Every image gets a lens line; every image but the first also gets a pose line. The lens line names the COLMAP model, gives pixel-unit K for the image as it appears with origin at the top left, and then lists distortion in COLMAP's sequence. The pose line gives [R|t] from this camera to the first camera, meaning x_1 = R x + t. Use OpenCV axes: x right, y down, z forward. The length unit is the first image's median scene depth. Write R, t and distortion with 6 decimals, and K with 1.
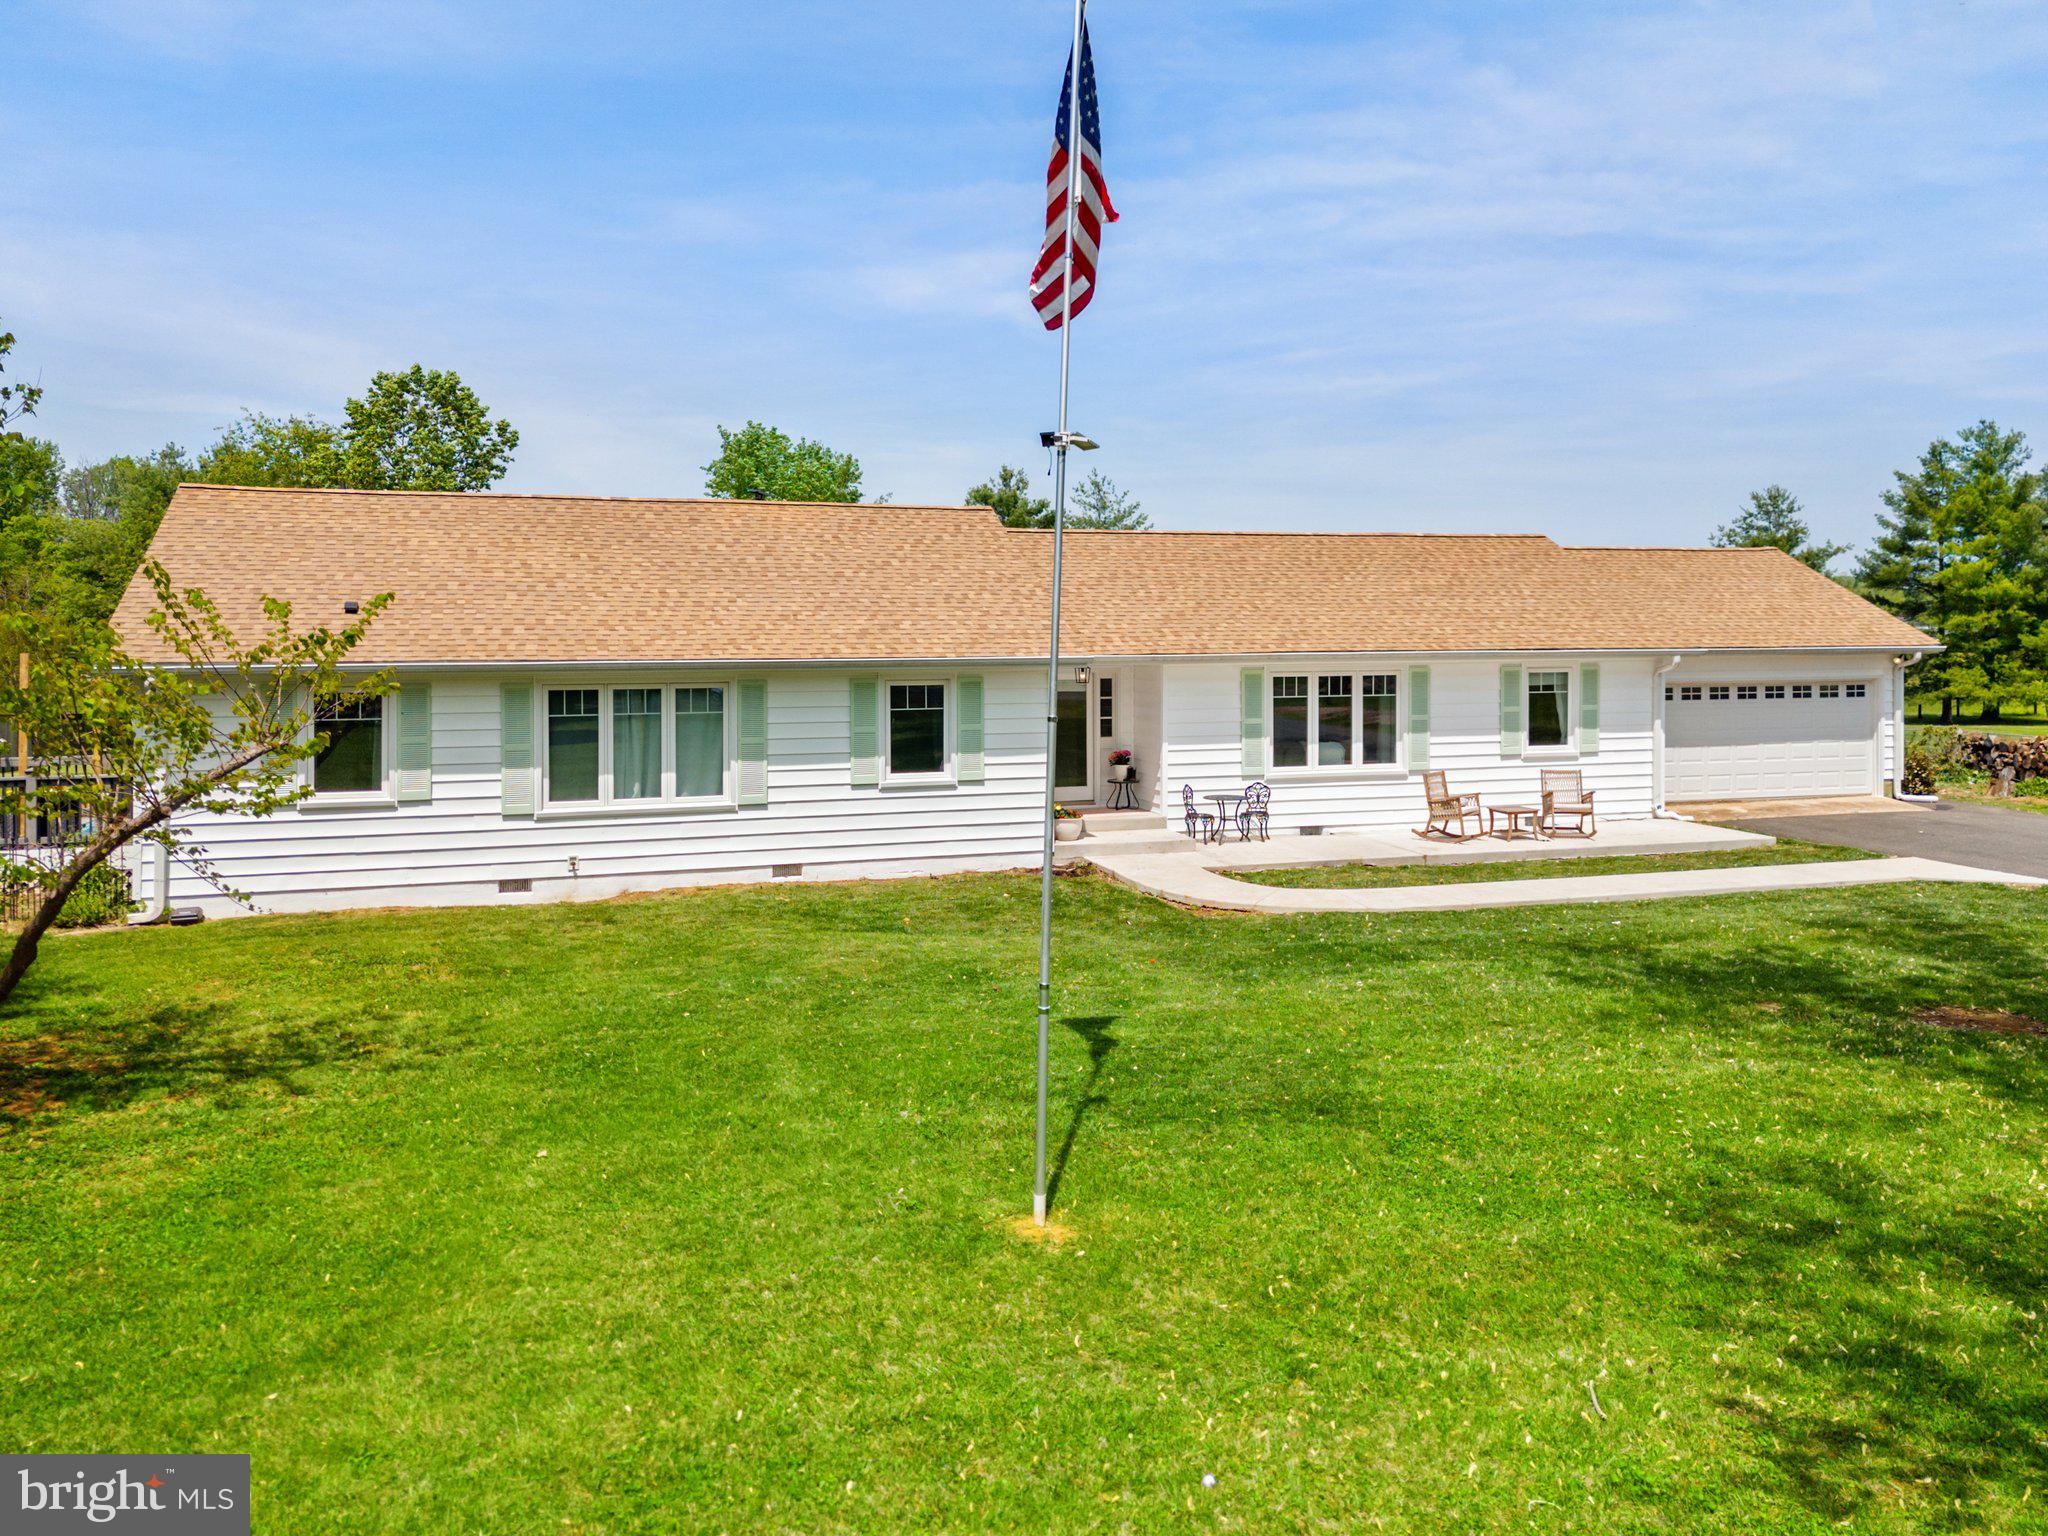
lens RADIAL K [[1539.9, 0, 1033.0], [0, 1539.9, 751.7], [0, 0, 1]] dist [0.013358, -0.014719]
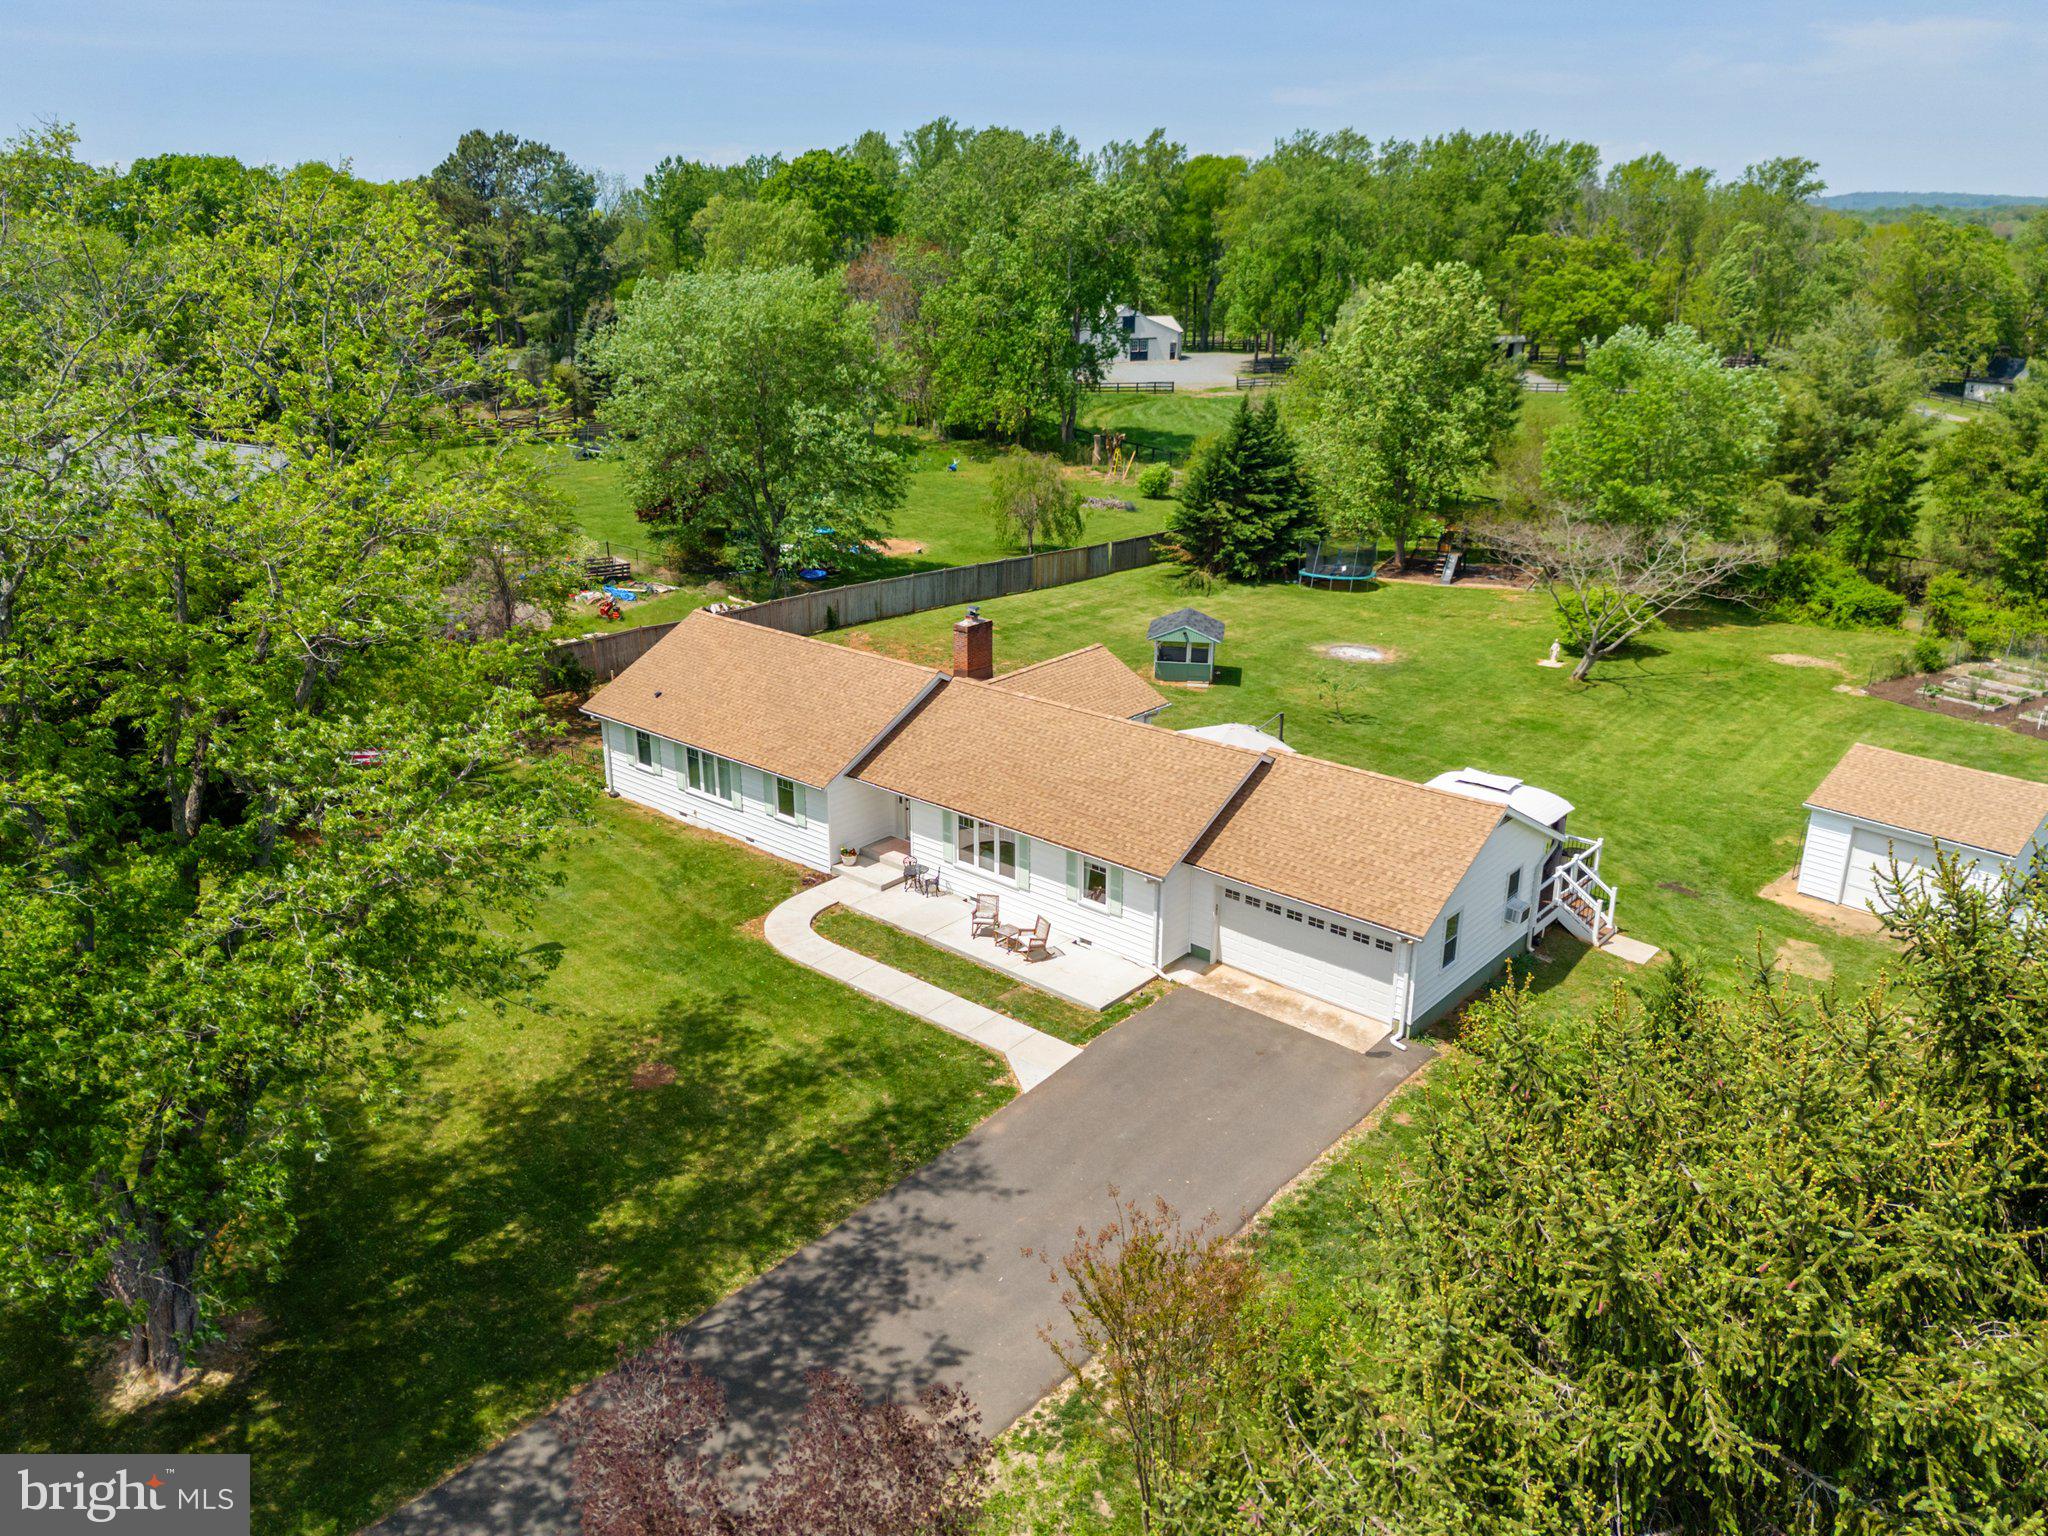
lens RADIAL K [[1539.9, 0, 1012.0], [0, 1539.9, 776.3], [0, 0, 1]] dist [0.013358, -0.014719]
pose [[0.514903, 0.304754, -0.801249, 1.648570], [-0.048305, 0.943505, 0.327819, -0.698001], [0.855886, -0.130091, 0.500534, 0.152291]]
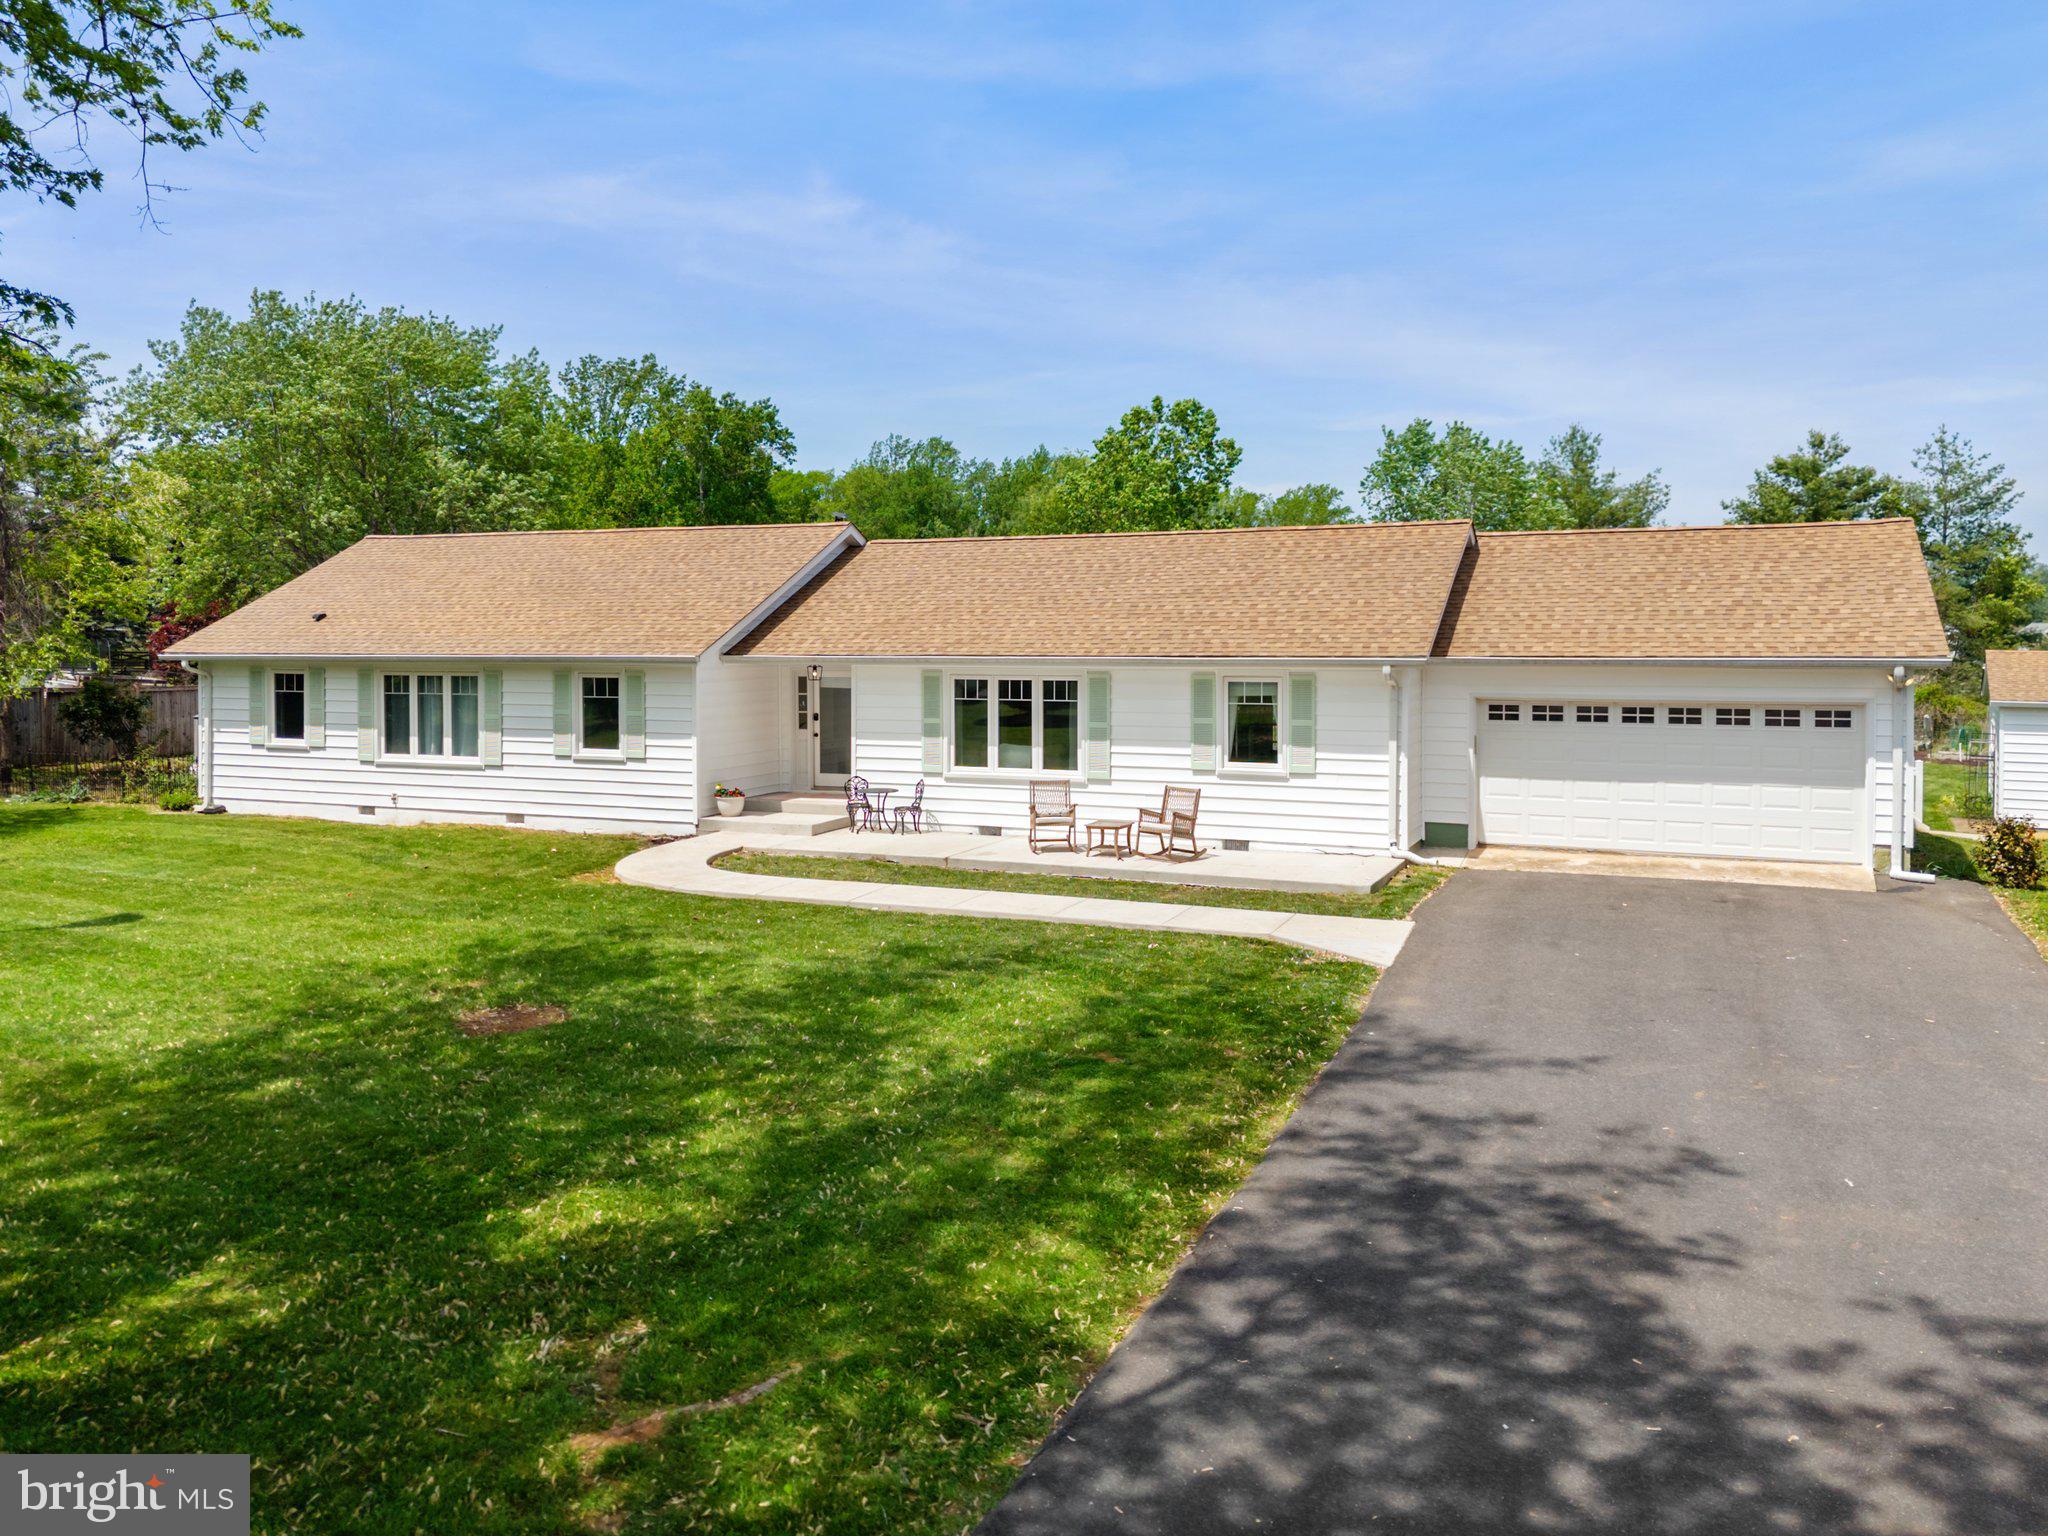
lens RADIAL K [[1539.9, 0, 1022.3], [0, 1539.9, 750.2], [0, 0, 1]] dist [0.013358, -0.014719]
pose [[0.762614, 0.052347, -0.644732, 0.871380], [-0.050764, 0.998489, 0.021024, -0.025272], [0.644859, 0.016696, 0.764119, 0.240414]]
